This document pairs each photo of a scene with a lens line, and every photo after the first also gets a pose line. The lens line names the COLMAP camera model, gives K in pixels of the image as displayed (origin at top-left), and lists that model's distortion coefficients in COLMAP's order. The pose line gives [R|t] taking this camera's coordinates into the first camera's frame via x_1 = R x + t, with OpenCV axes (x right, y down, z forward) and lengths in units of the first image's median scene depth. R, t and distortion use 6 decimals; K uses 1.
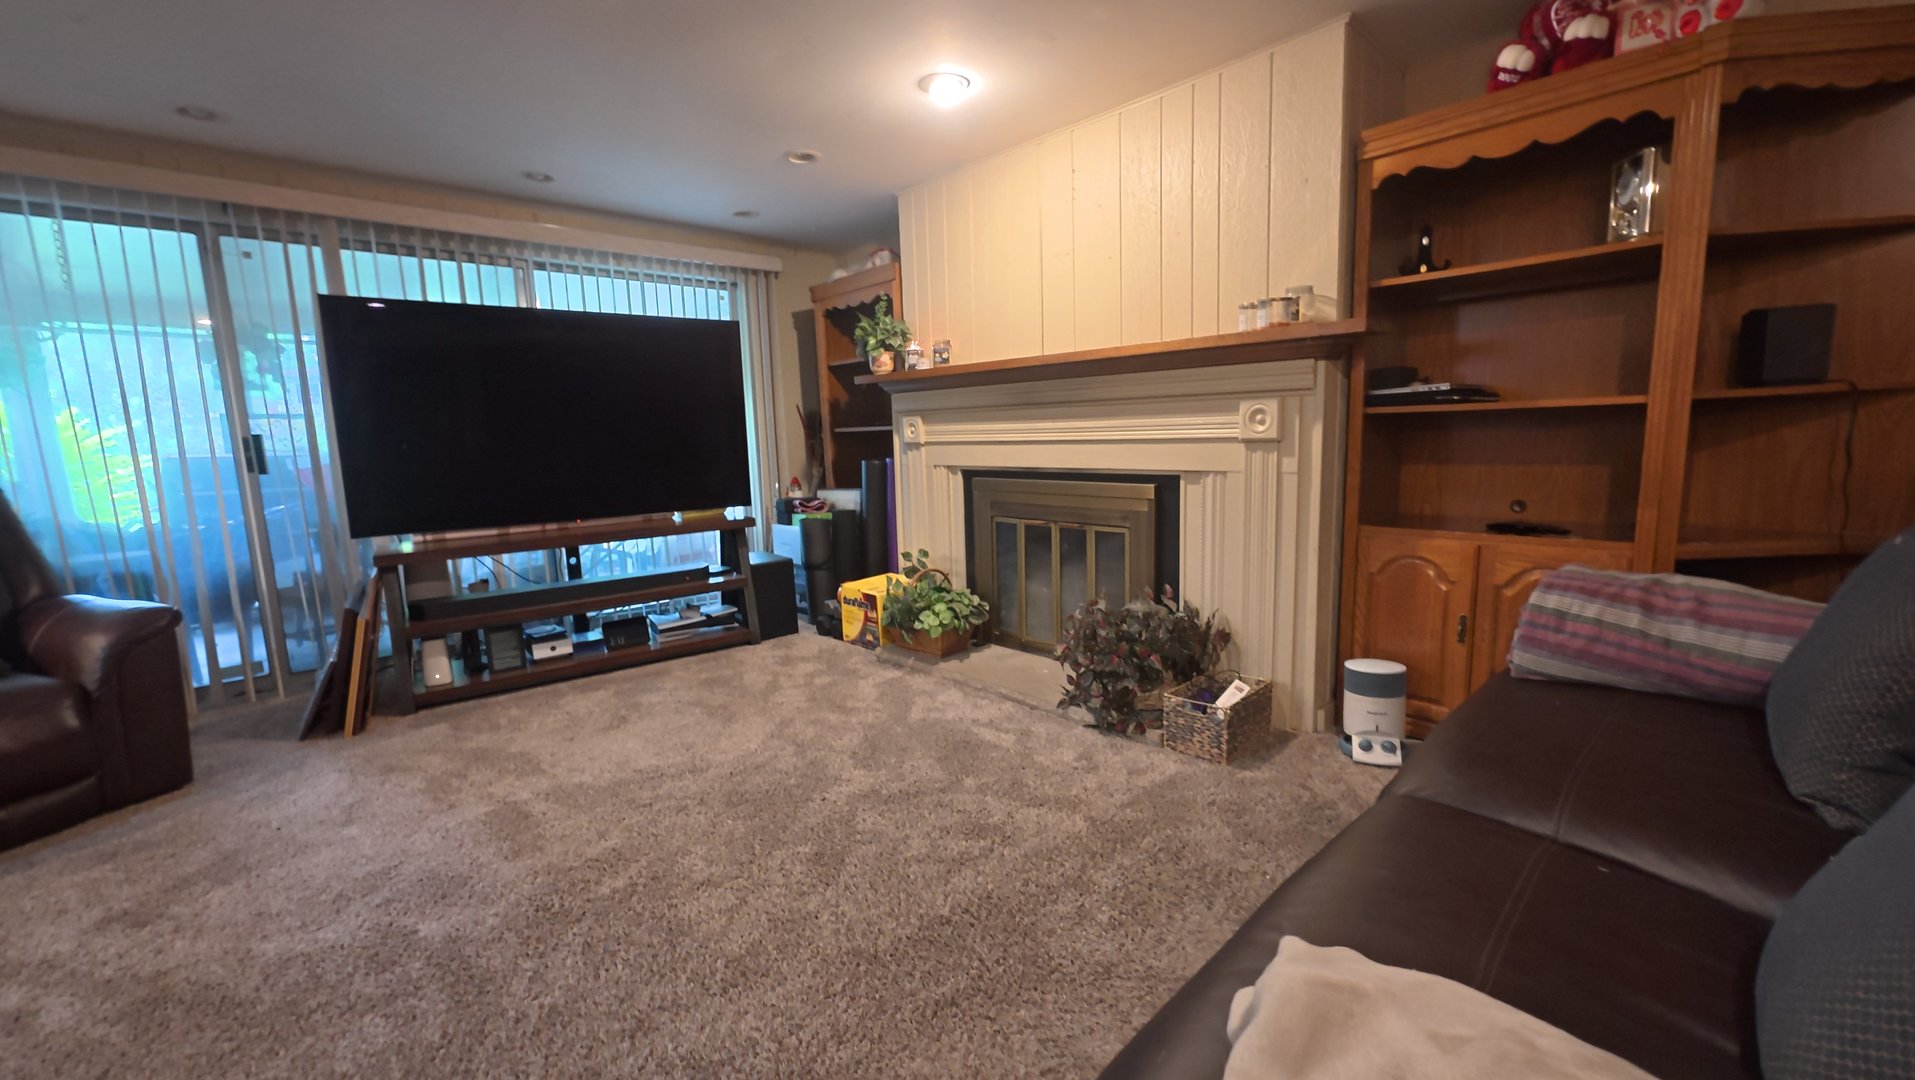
lens RADIAL K [[750.5, 0, 960.8], [0, 750.5, 535.7], [0, 0, 1]] dist [-0.006025, -0.000111]
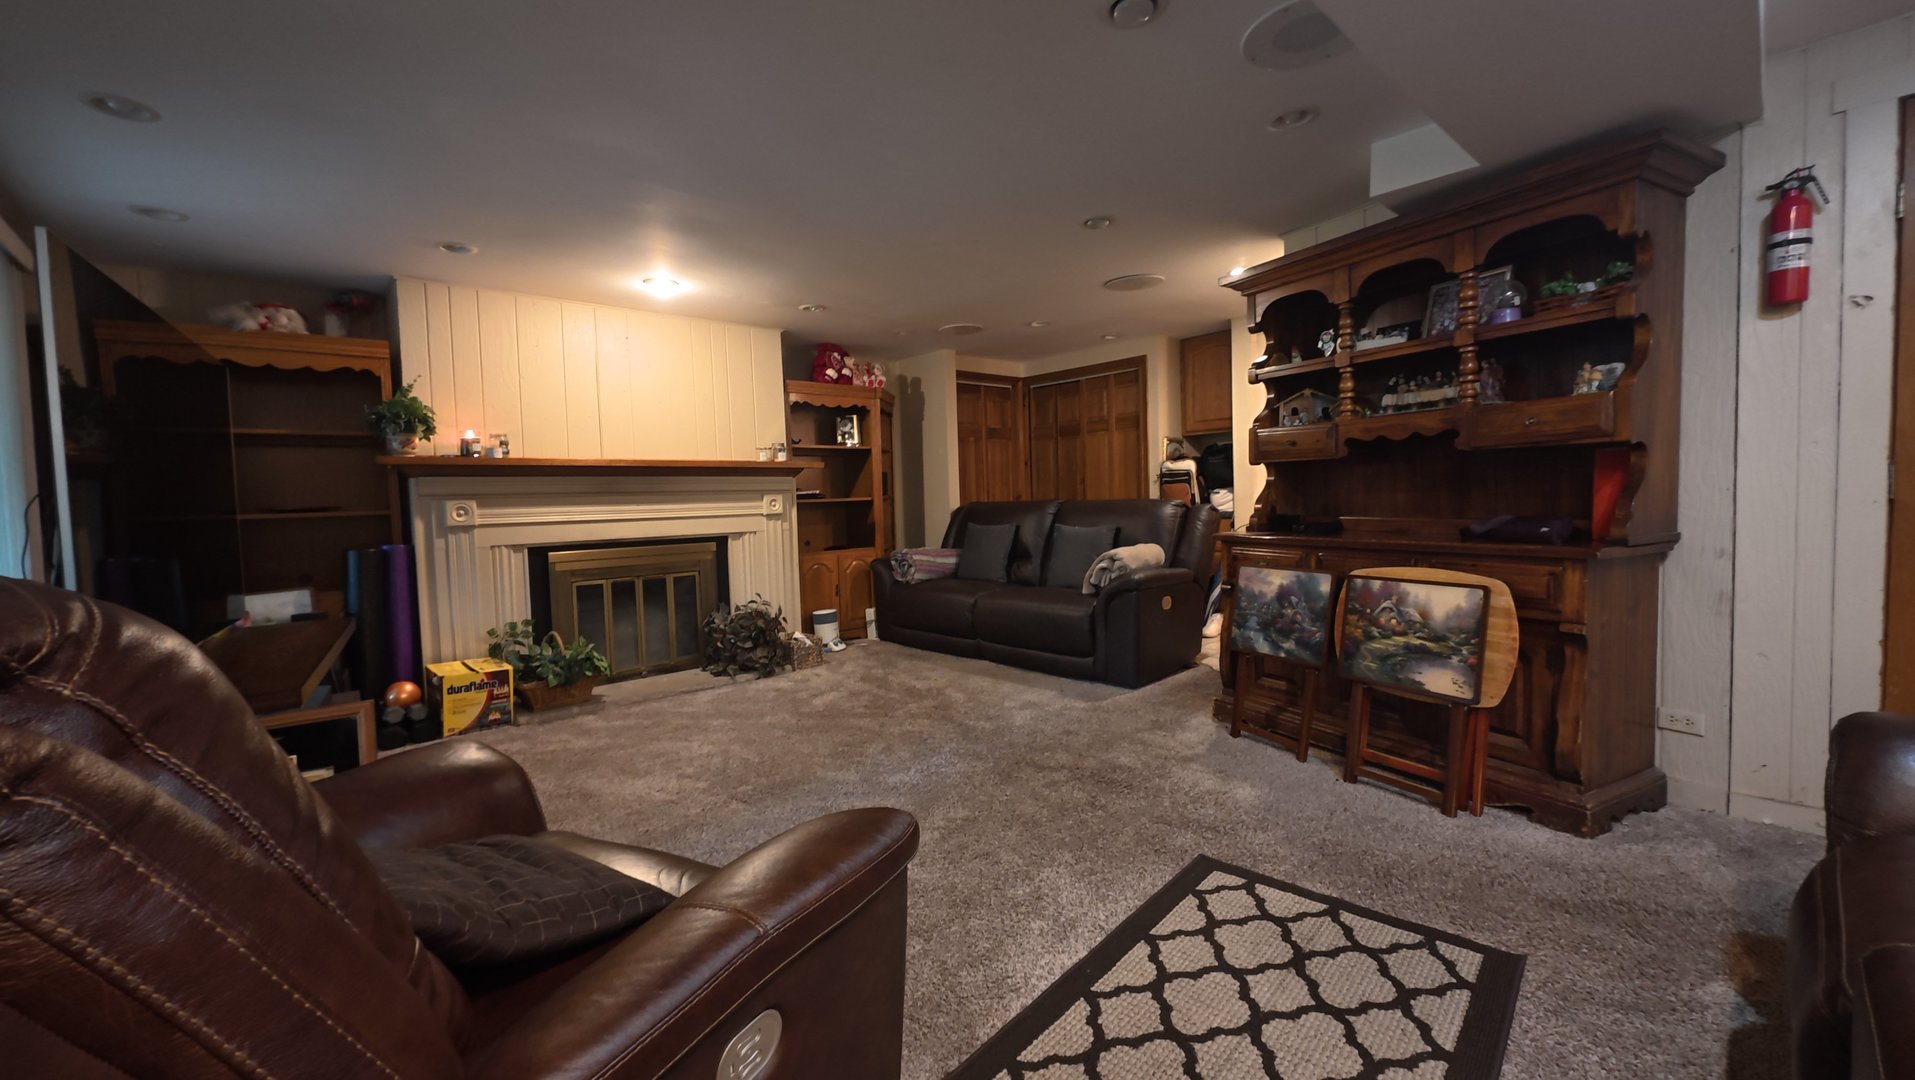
lens RADIAL K [[750.5, 0, 953.3], [0, 750.5, 534.4], [0, 0, 1]] dist [-0.006025, -0.000111]
pose [[0.023513, -0.017445, 0.999571, -1.460975], [0.169574, 0.985429, 0.013209, -0.017523], [-0.985237, 0.169190, 0.026129, 0.433032]]
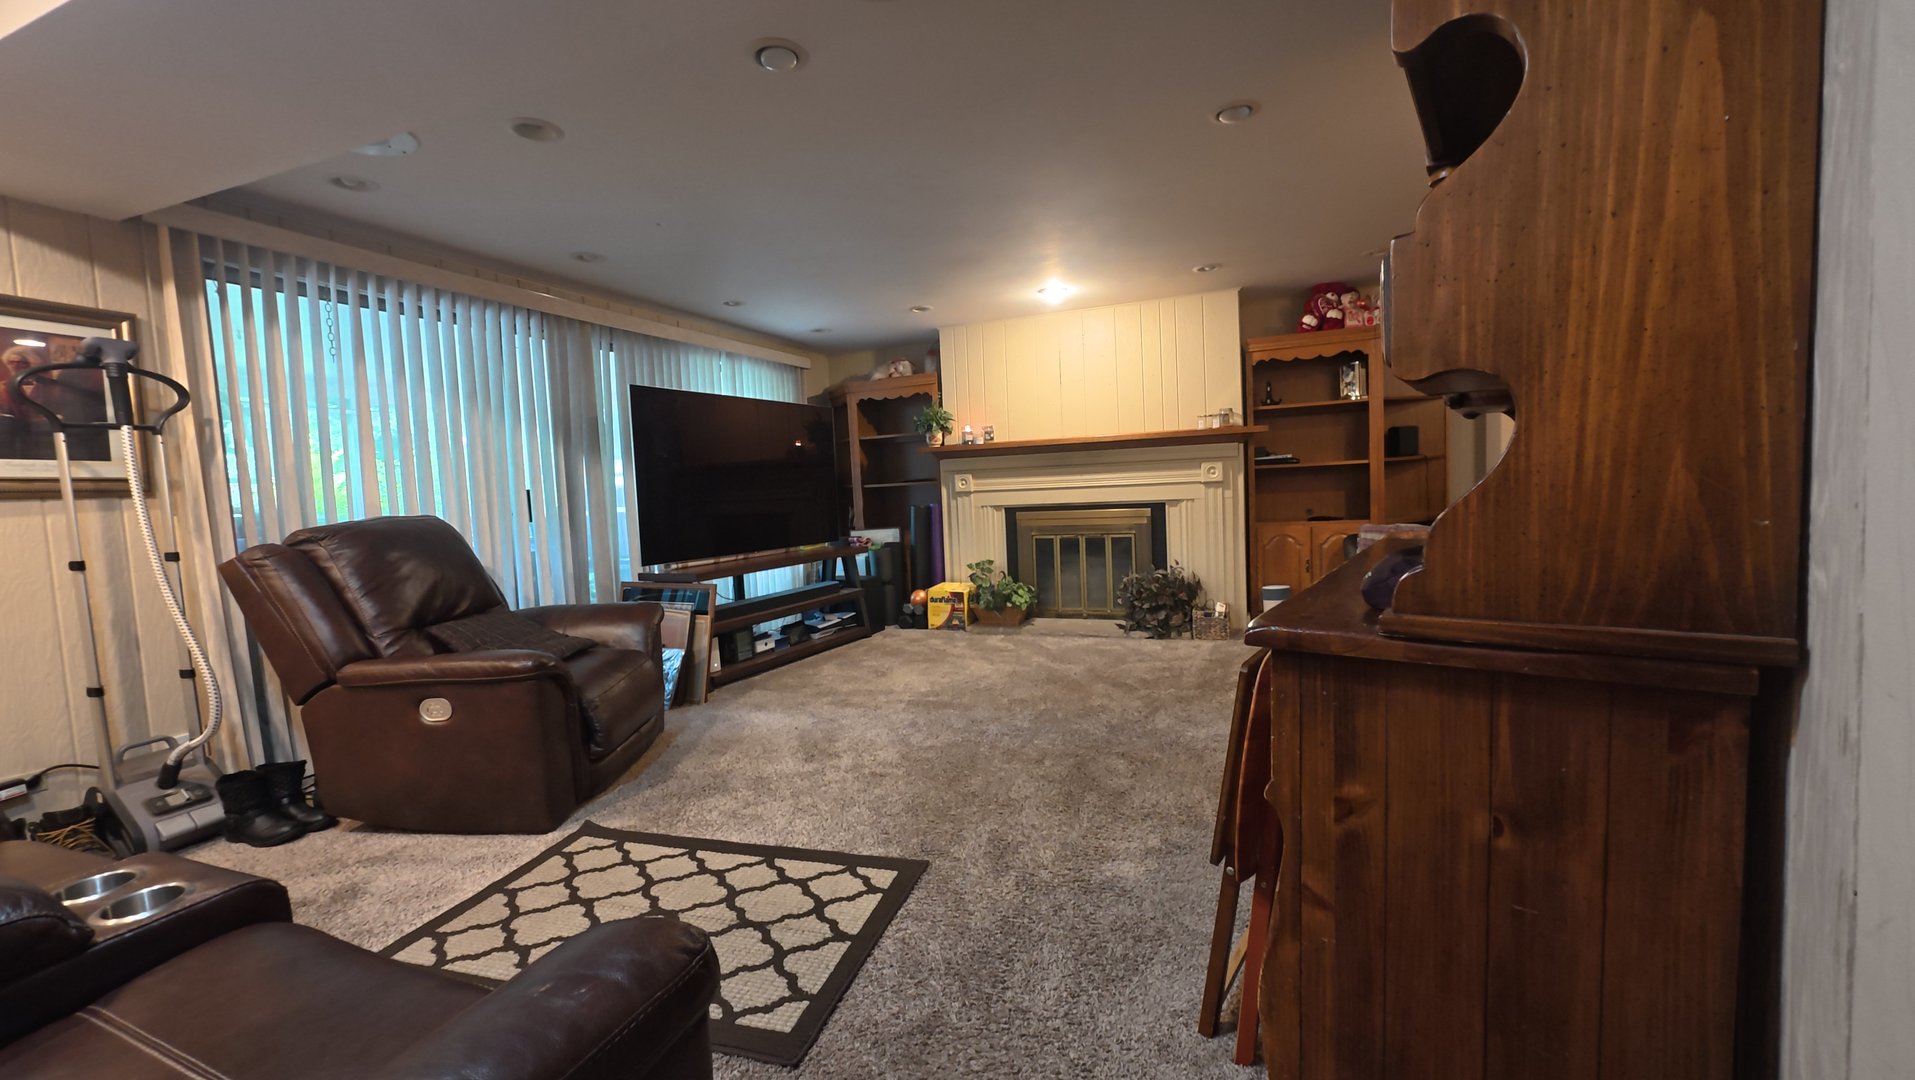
lens RADIAL K [[750.5, 0, 962.4], [0, 750.5, 536.3], [0, 0, 1]] dist [-0.006025, -0.000111]
pose [[0.909885, -0.039870, 0.412941, -0.943697], [0.076092, 0.994524, -0.071641, 0.097986], [-0.407824, 0.096606, 0.907936, -0.481646]]
